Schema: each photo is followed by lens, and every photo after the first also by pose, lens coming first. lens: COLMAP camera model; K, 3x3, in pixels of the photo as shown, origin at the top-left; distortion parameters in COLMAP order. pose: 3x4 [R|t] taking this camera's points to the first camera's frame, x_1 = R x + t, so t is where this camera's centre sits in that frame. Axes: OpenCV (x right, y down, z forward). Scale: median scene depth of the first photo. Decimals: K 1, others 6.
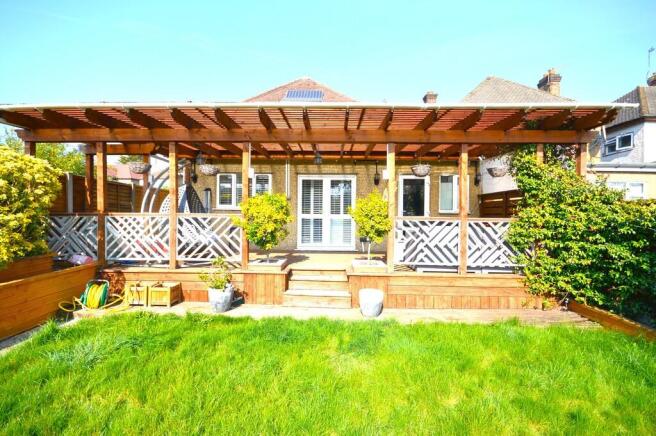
lens RADIAL K [[291.6, 0, 327.0], [0, 291.6, 219.1], [0, 0, 1]] dist [-0.013415, -0.001505]
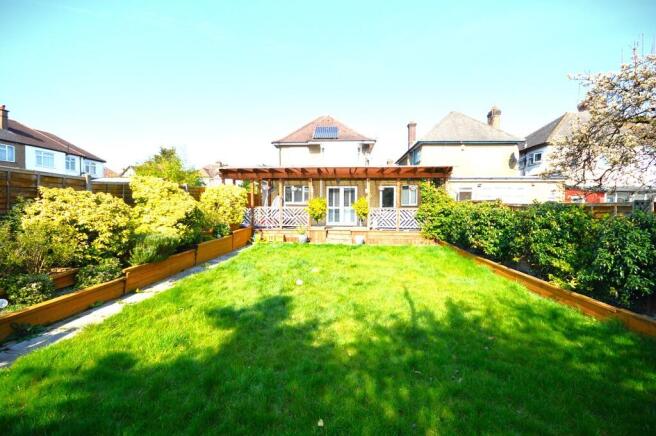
lens RADIAL K [[291.6, 0, 330.7], [0, 291.6, 216.4], [0, 0, 1]] dist [-0.013415, -0.001505]
pose [[0.999555, -0.004422, -0.029502, -0.018259], [0.005017, 0.999785, 0.020100, 0.008198], [0.029407, -0.020239, 0.999363, -0.908642]]
